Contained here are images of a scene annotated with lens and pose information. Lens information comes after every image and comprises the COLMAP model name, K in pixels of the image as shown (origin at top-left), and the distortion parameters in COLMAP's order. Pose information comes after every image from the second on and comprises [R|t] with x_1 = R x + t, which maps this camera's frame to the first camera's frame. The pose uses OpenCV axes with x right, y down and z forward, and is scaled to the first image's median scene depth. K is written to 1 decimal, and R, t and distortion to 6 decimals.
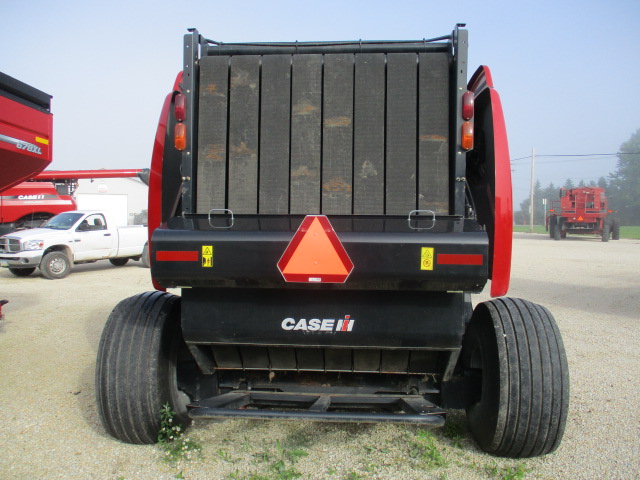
lens RADIAL K [[510.8, 0, 320.0], [0, 510.8, 240.0], [0, 0, 1]] dist [-0.003583, -0.000565]
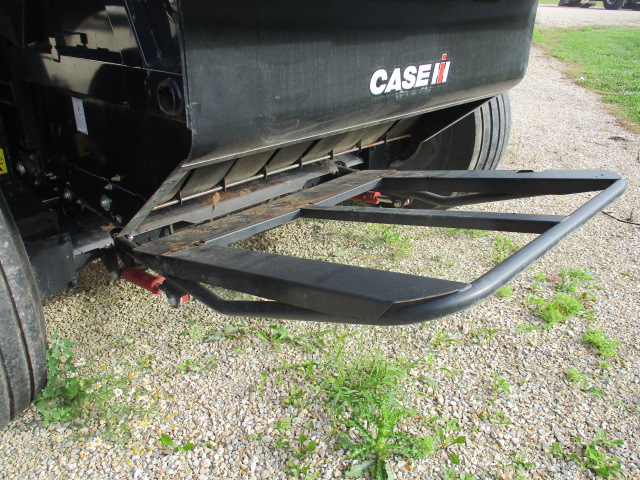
lens RADIAL K [[535.3, 0, 316.3], [0, 535.3, 235.2], [0, 0, 1]] dist [-0.028077, 0.003003]
pose [[0.635349, -0.315611, 0.704785, -0.508689], [-0.000131, 0.912623, 0.408802, 0.089286], [-0.772225, -0.259824, 0.579793, 0.712064]]
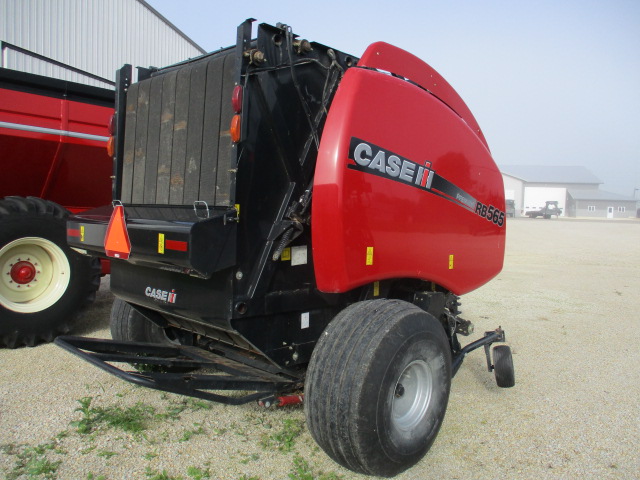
lens RADIAL K [[510.8, 0, 320.0], [0, 510.8, 240.0], [0, 0, 1]] dist [-0.003583, -0.000565]
pose [[0.778287, 0.049577, -0.625948, 1.047991], [-0.037475, 0.998769, 0.032510, -0.018496], [0.626789, -0.001844, 0.779187, 0.287496]]
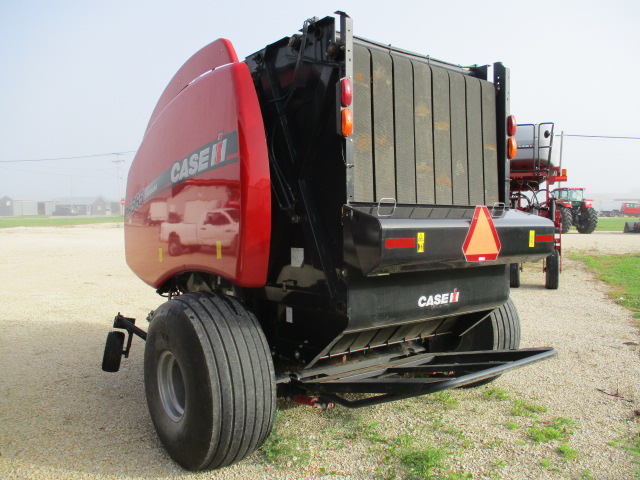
lens RADIAL K [[535.3, 0, 316.3], [0, 535.3, 235.2], [0, 0, 1]] dist [-0.028077, 0.003003]
pose [[0.743393, -0.023120, 0.668455, -1.021056], [0.014924, 0.999727, 0.017981, -0.006177], [-0.668688, -0.003391, 0.743535, 0.281884]]
